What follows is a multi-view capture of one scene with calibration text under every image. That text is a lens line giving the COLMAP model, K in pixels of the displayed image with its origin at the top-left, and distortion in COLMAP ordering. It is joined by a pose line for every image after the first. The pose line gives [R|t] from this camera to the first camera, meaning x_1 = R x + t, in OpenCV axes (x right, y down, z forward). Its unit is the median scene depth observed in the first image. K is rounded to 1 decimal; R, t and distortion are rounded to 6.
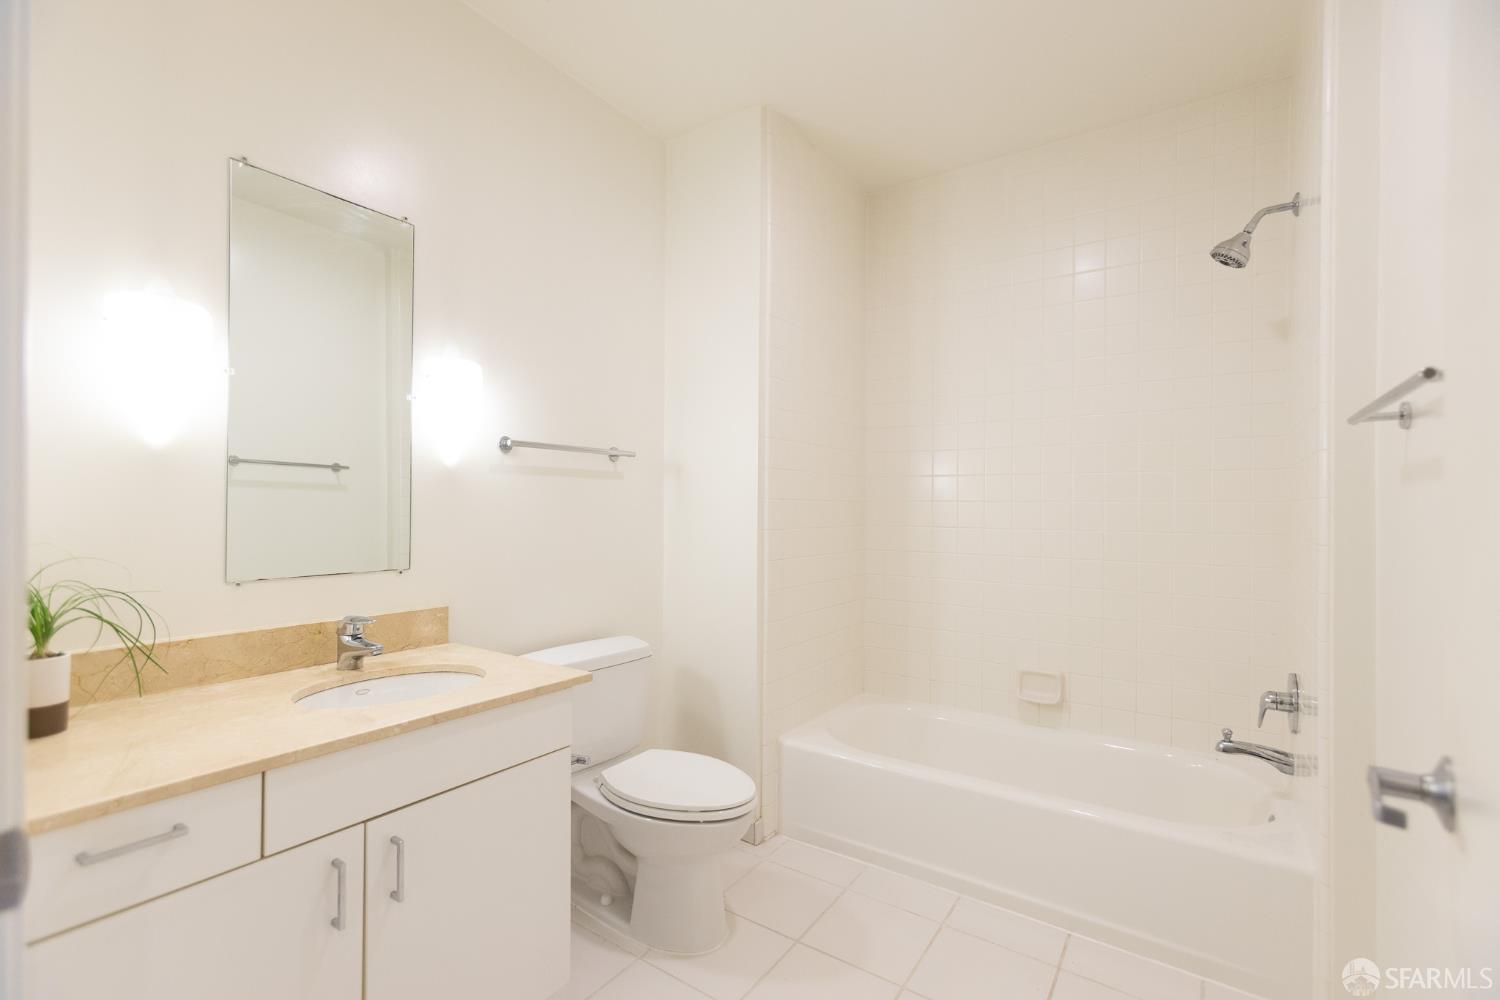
lens RADIAL K [[667.1, 0, 752.1], [0, 667.1, 500.0], [0, 0, 1]] dist [0.001253, 0.000182]
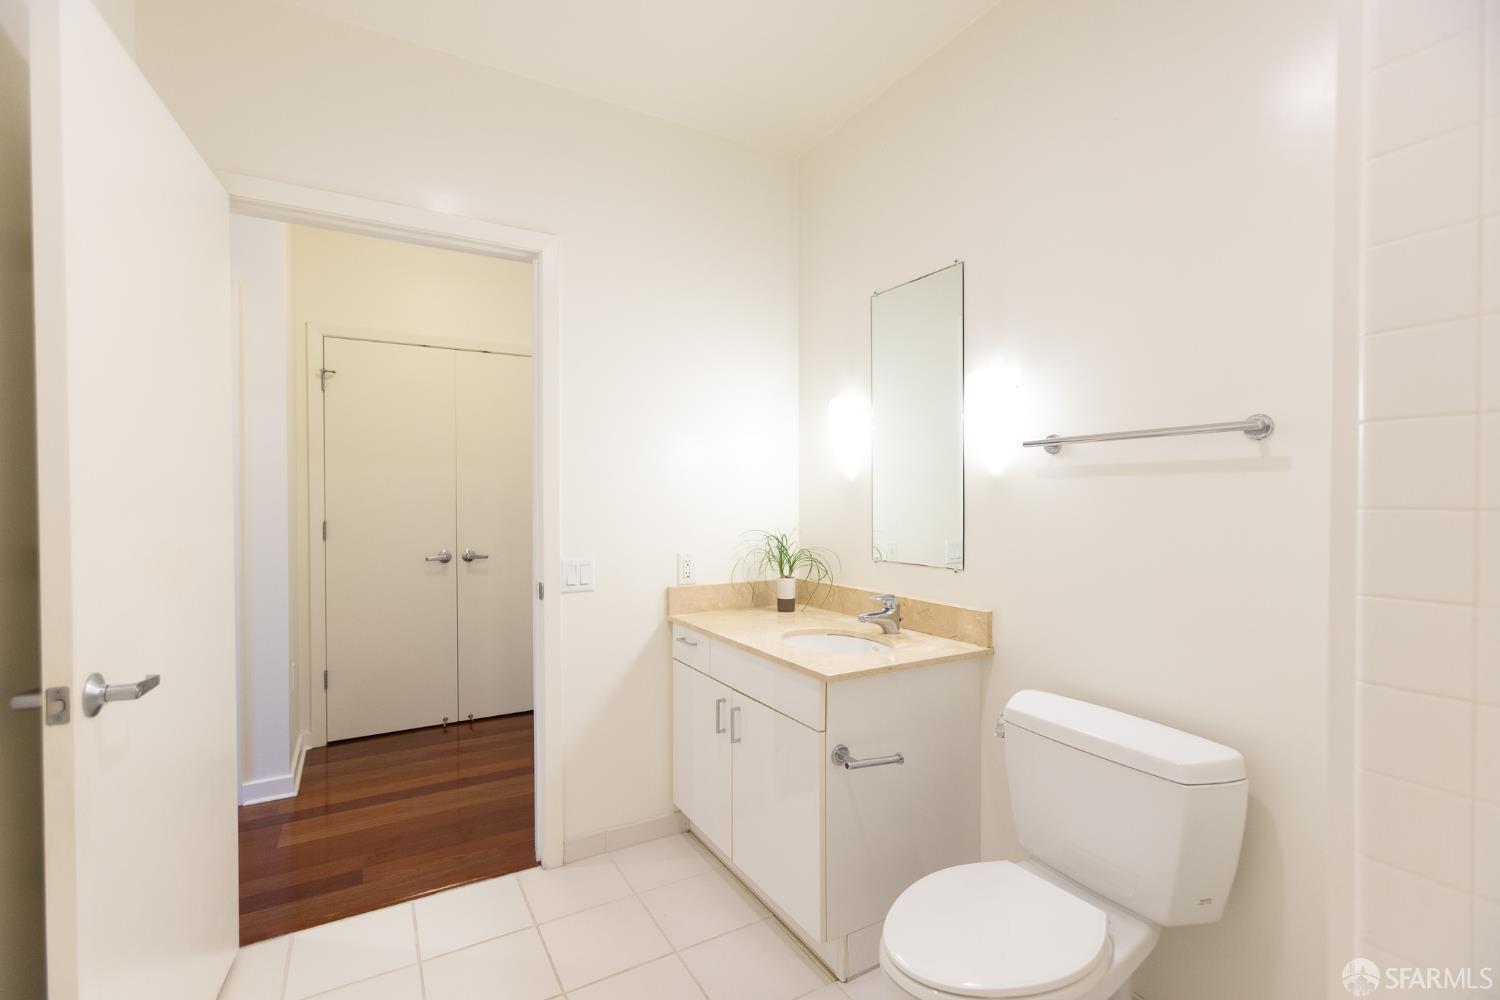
lens RADIAL K [[667.1, 0, 752.0], [0, 667.1, 504.4], [0, 0, 1]] dist [0.001253, 0.000182]
pose [[-0.416725, 0.000503, -0.909032, 0.622348], [0.001613, 0.999999, -0.000186, -0.006182], [0.909031, -0.001544, -0.416725, 1.096127]]
